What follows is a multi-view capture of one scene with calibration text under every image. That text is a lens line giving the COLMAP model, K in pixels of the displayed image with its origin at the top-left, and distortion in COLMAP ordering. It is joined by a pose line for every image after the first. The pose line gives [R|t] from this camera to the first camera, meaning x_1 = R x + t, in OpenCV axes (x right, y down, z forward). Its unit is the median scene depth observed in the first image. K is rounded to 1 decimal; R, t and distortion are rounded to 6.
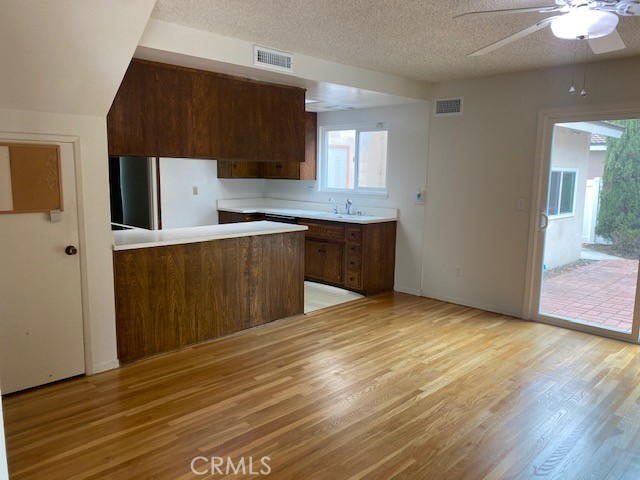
lens RADIAL K [[482.0, 0, 320.1], [0, 482.0, 242.0], [0, 0, 1]] dist [0.065879, -0.069085]
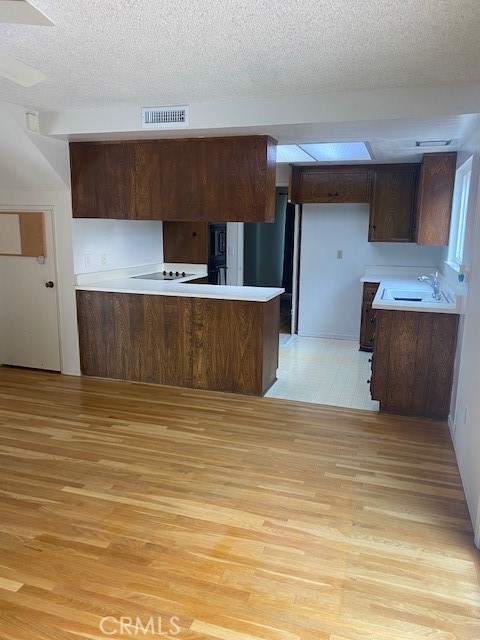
lens RADIAL K [[482.0, 0, 240.0], [0, 482.0, 320.0], [0, 0, 1]] dist [0.065879, -0.069085]
pose [[0.460920, 0.166445, -0.871693, 0.872549], [-0.141003, 0.983512, 0.113239, -0.103636], [0.876168, 0.070717, 0.476789, 0.677791]]
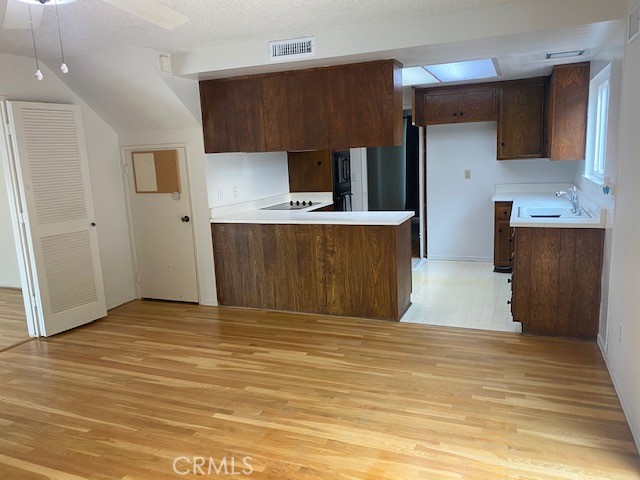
lens RADIAL K [[482.0, 0, 320.1], [0, 482.0, 242.0], [0, 0, 1]] dist [0.065879, -0.069085]
pose [[0.394917, 0.136572, -0.908509, 0.864999], [-0.089009, 0.989925, 0.110120, -0.096284], [0.914395, 0.037377, 0.403094, 0.649484]]
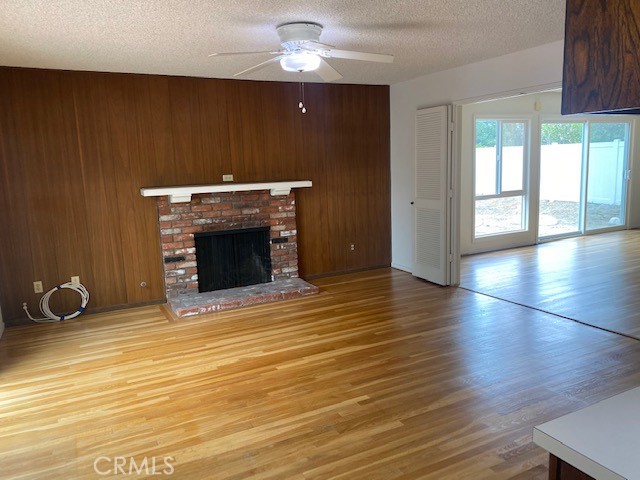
lens RADIAL K [[482.0, 0, 320.1], [0, 482.0, 242.0], [0, 0, 1]] dist [0.065879, -0.069085]
pose [[-0.951740, -0.020699, 0.306206, 0.007622], [0.072973, 0.953848, 0.291290, -0.205910], [-0.298104, 0.299577, -0.906305, 1.458732]]
